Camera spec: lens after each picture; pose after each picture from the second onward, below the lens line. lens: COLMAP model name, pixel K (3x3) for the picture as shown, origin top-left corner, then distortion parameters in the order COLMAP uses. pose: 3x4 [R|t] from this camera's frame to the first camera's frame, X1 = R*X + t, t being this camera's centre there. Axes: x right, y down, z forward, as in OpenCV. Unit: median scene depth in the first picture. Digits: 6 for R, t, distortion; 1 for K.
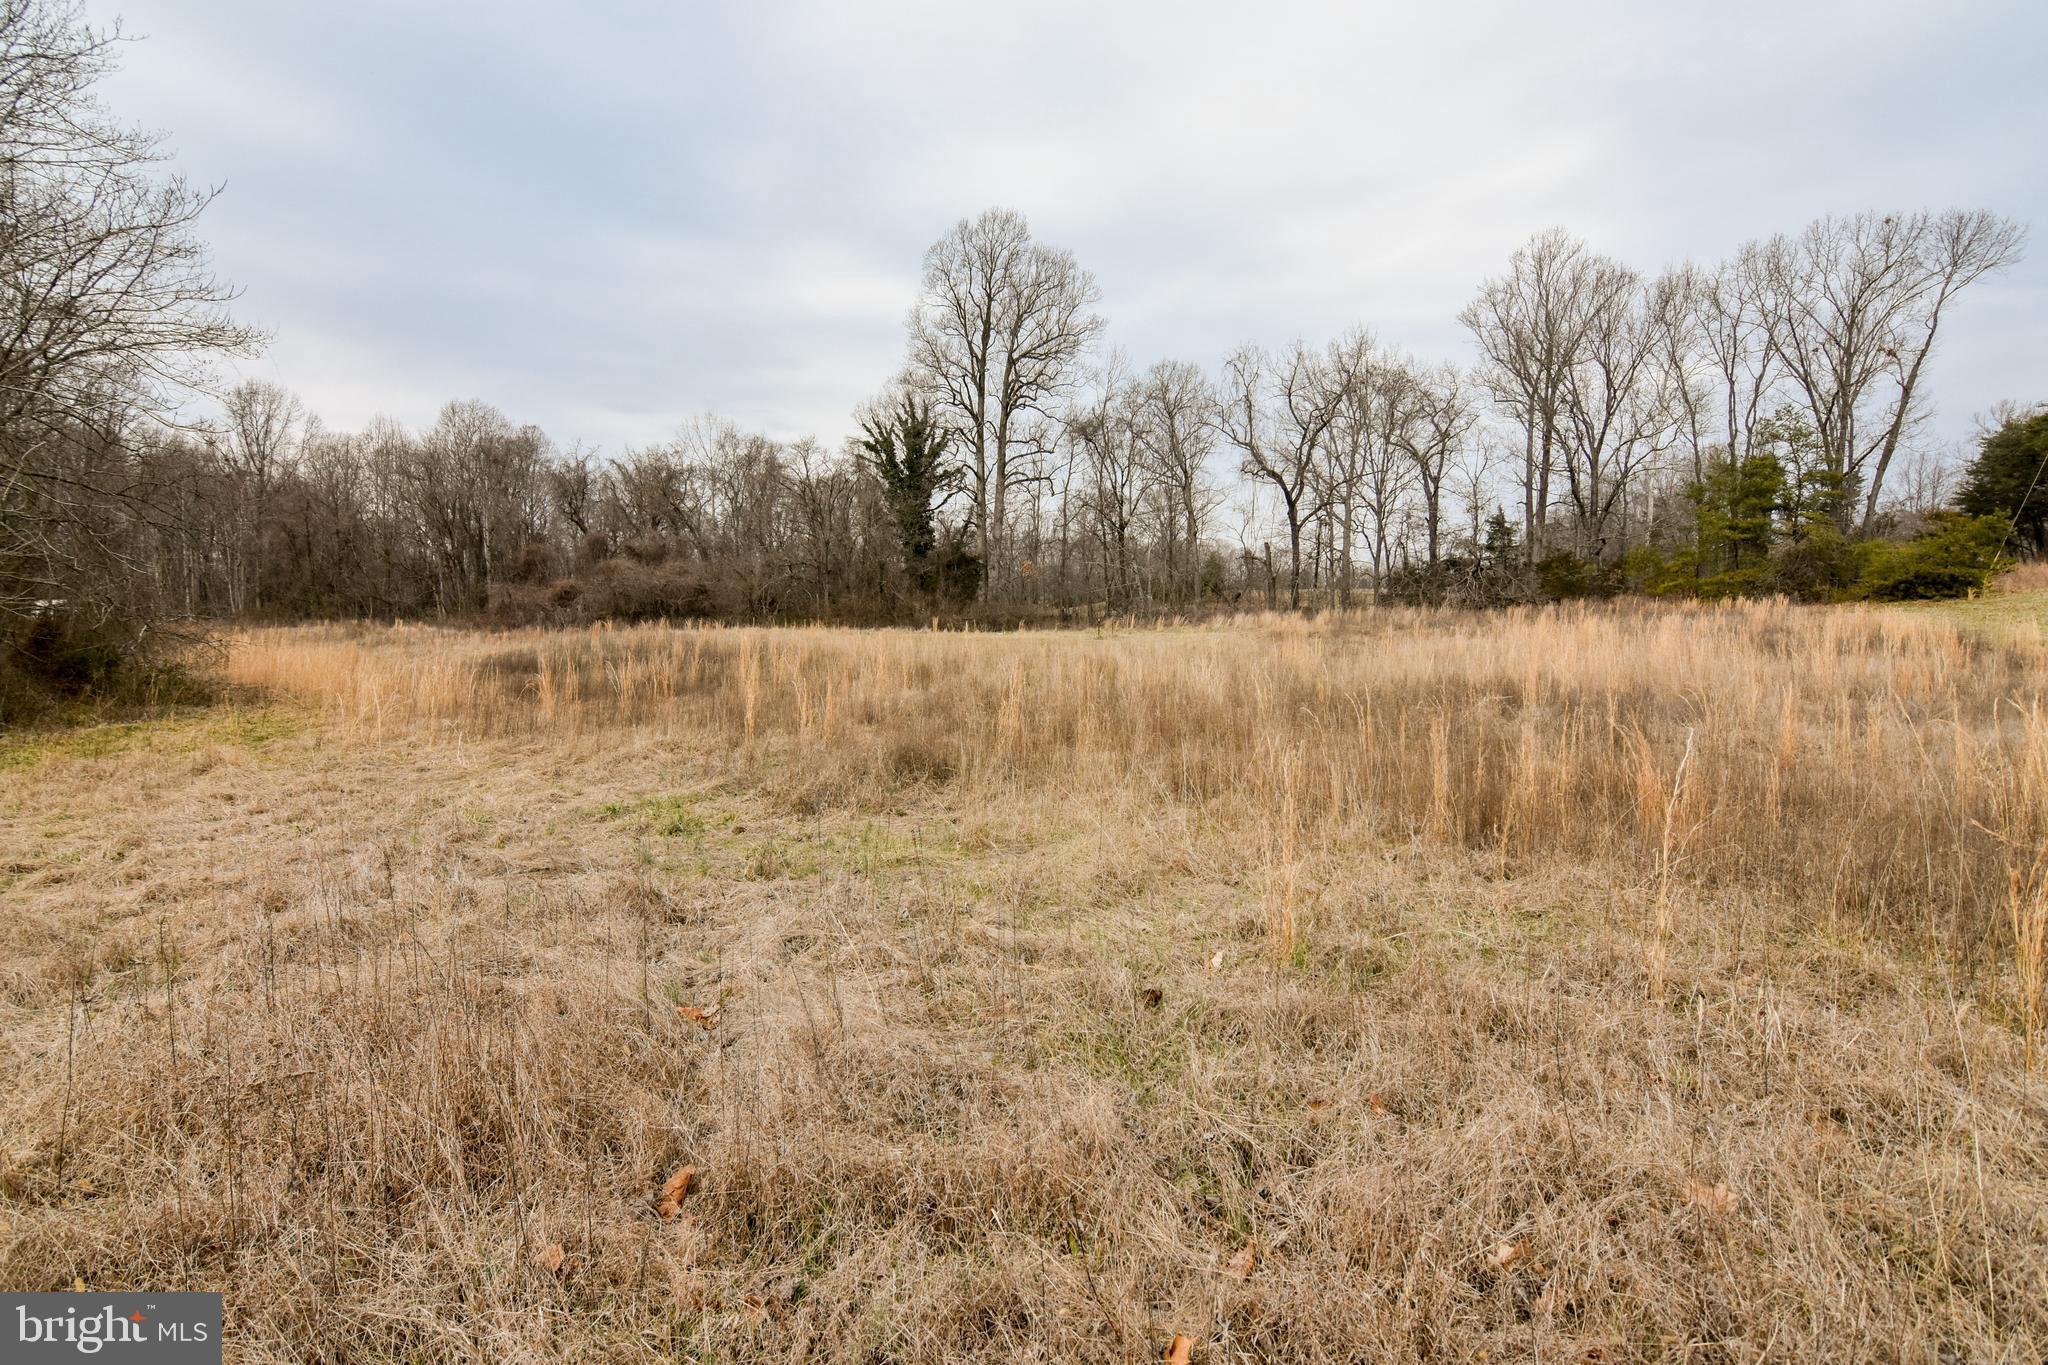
lens RADIAL K [[1001.0, 0, 1021.9], [0, 1001.0, 684.6], [0, 0, 1]] dist [-0.036601, 0.012640]
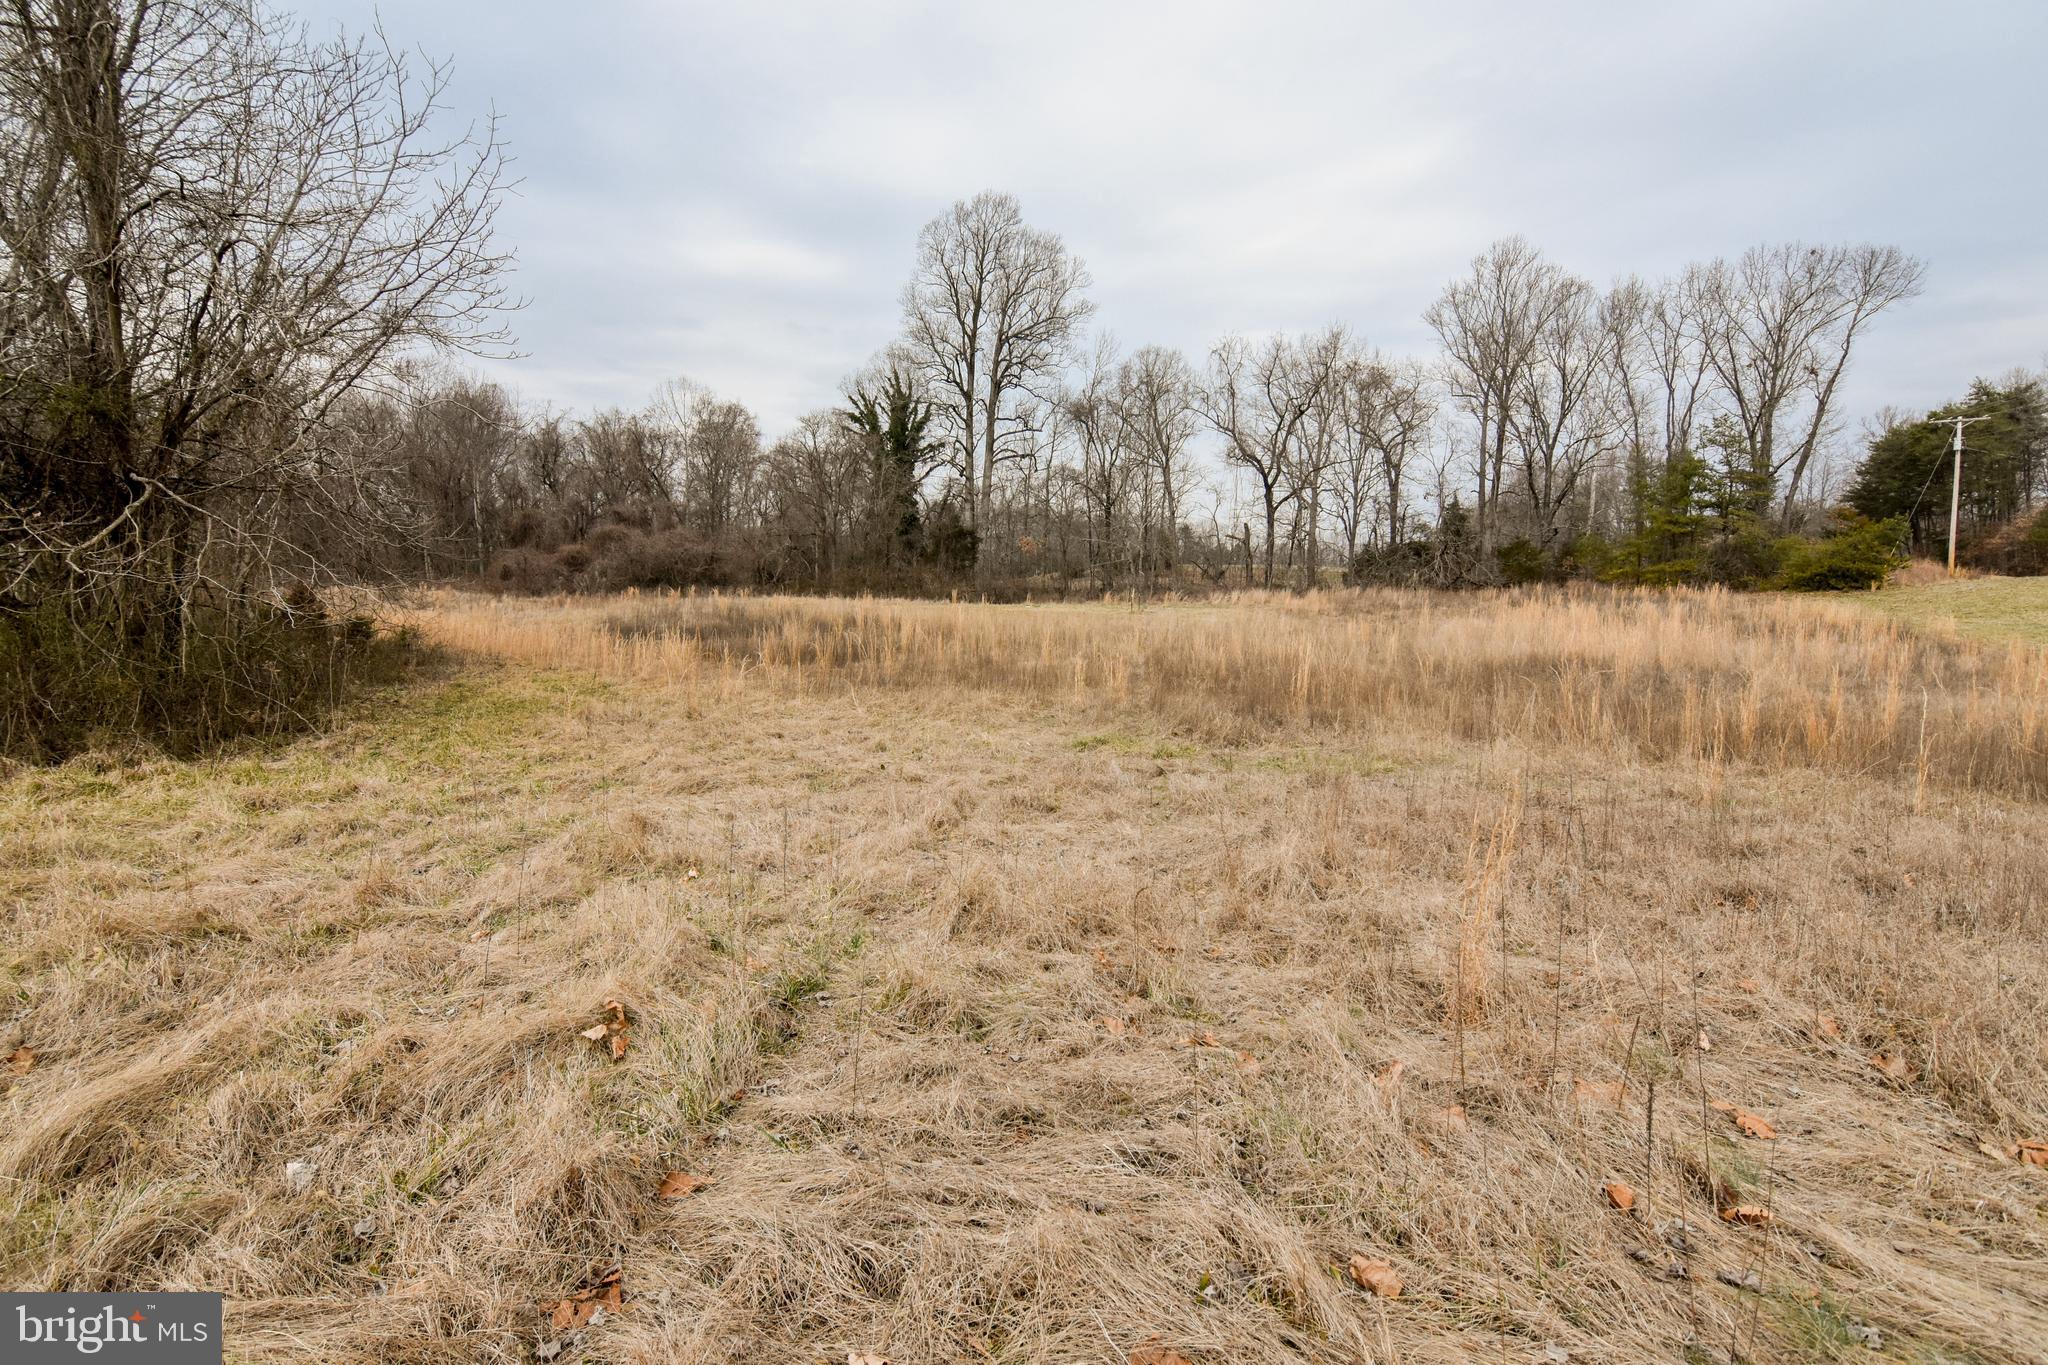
lens RADIAL K [[1001.0, 0, 1021.9], [0, 1001.0, 684.6], [0, 0, 1]] dist [-0.036601, 0.012640]
pose [[0.996832, 0.010000, 0.078908, -0.070463], [-0.012437, 0.999459, 0.030457, 0.000236], [-0.078560, -0.031342, 0.996417, -0.045226]]
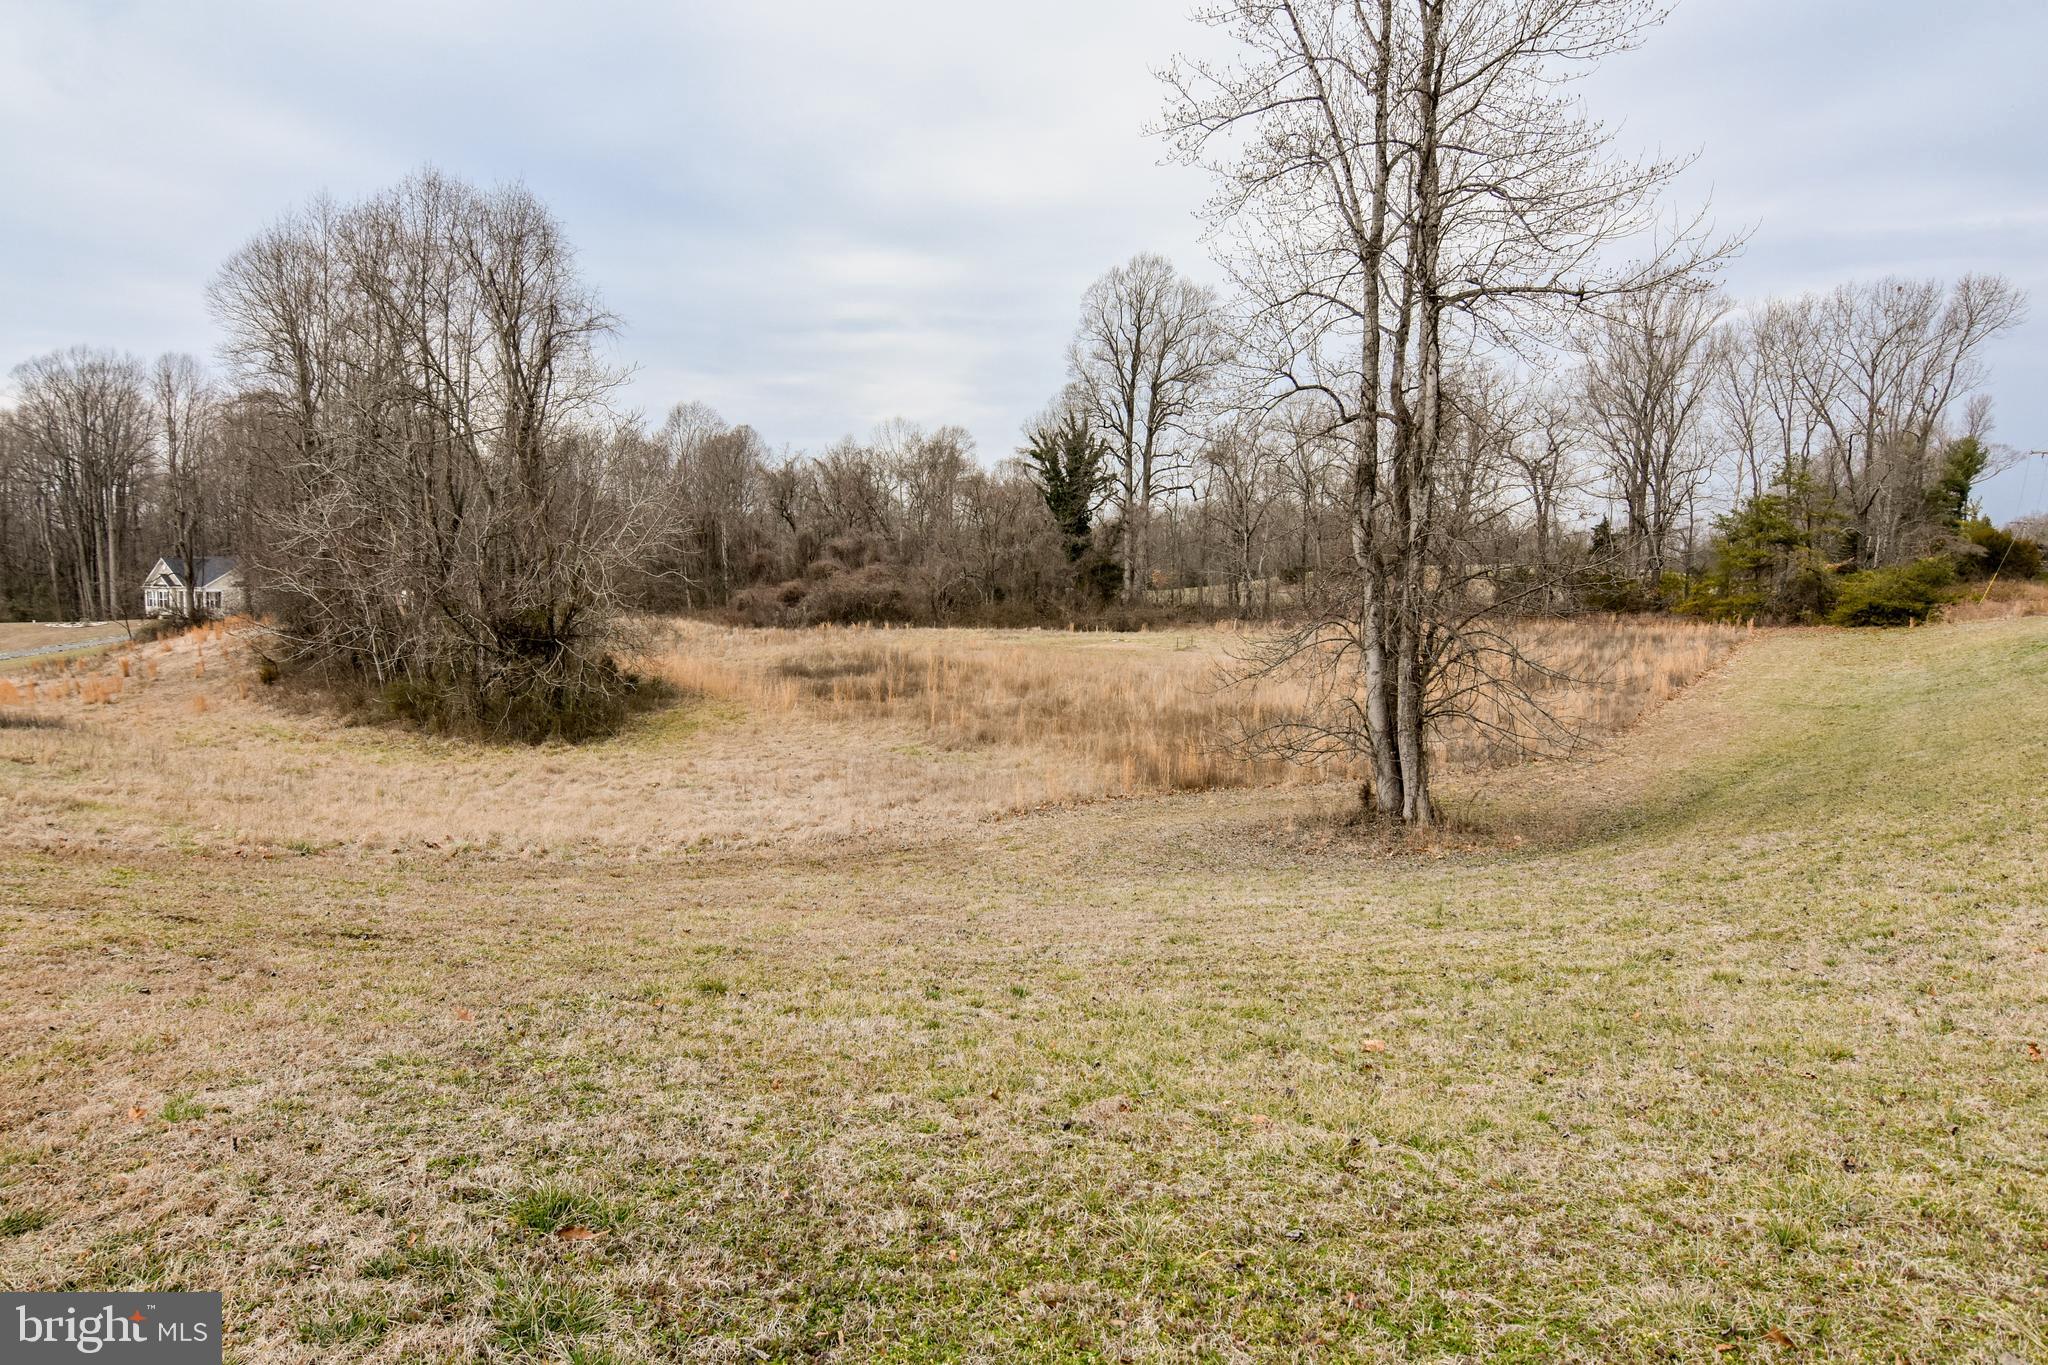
lens RADIAL K [[1119.8, 0, 1020.0], [0, 1119.8, 687.0], [0, 0, 1]] dist [-0.039851, 0.016676]
pose [[0.982744, 0.023061, -0.183527, 0.081218], [-0.016523, 0.999176, 0.037075, -0.026425], [0.184231, -0.033403, 0.982315, -0.305529]]
